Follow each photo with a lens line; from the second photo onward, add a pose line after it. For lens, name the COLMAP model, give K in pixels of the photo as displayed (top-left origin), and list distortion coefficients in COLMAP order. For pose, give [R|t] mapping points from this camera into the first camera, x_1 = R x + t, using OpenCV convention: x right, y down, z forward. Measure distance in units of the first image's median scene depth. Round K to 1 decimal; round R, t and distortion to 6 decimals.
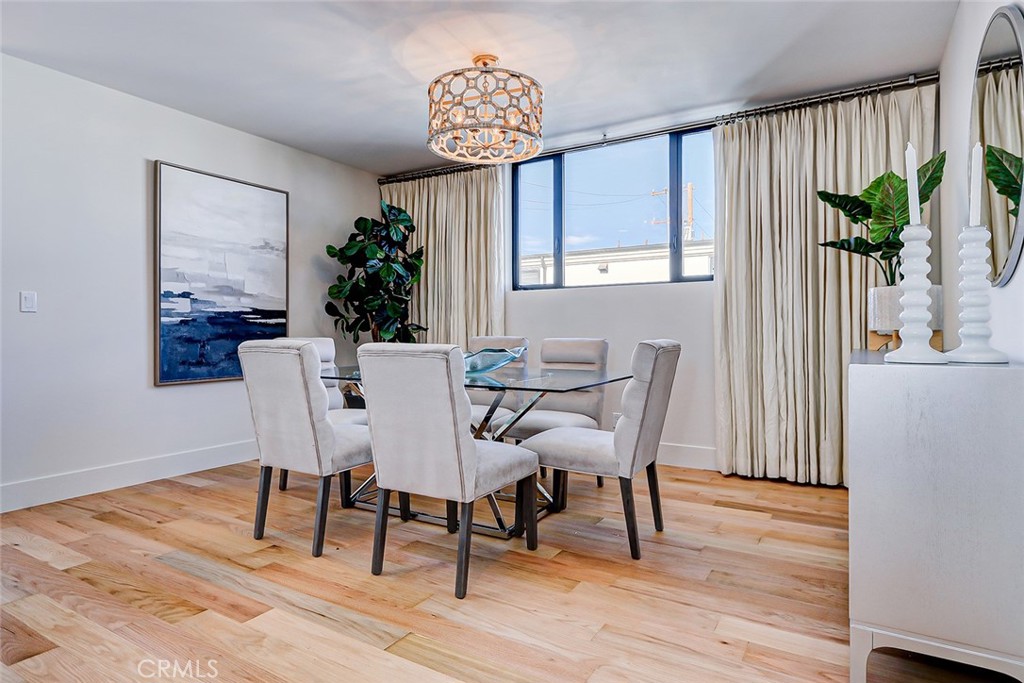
lens RADIAL K [[549.9, 0, 506.7], [0, 549.9, 338.6], [0, 0, 1]] dist [0.004325, 0.001700]
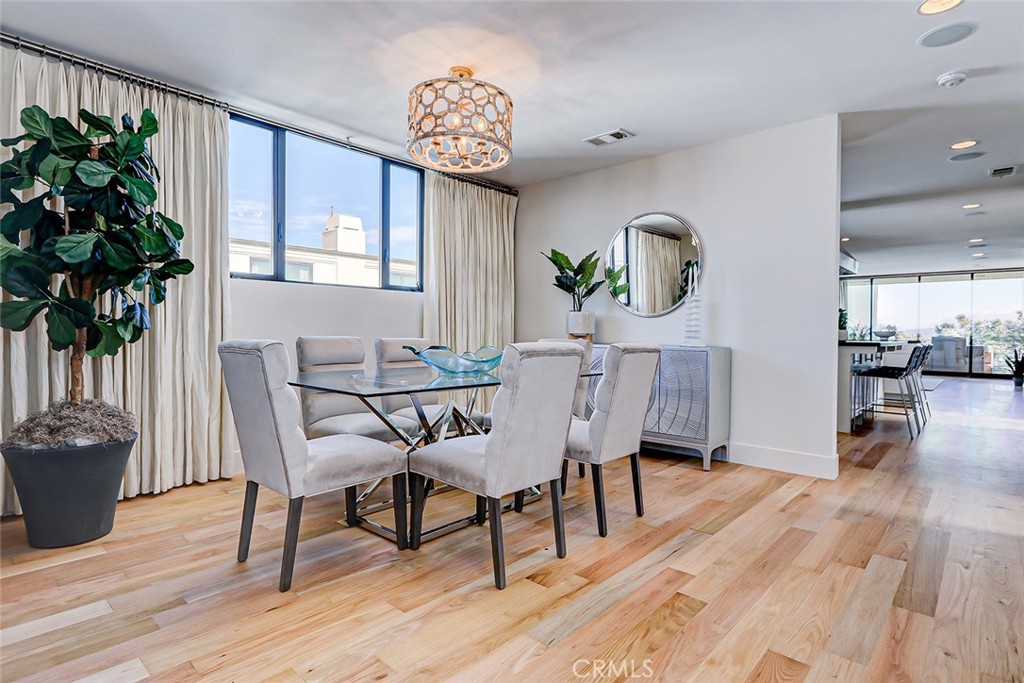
lens RADIAL K [[549.9, 0, 504.9], [0, 549.9, 338.9], [0, 0, 1]] dist [0.004325, 0.001700]
pose [[0.192257, -0.004503, 0.981334, -1.273753], [0.003848, 0.999985, 0.003835, -0.001769], [-0.981337, 0.003038, 0.192272, 0.867677]]
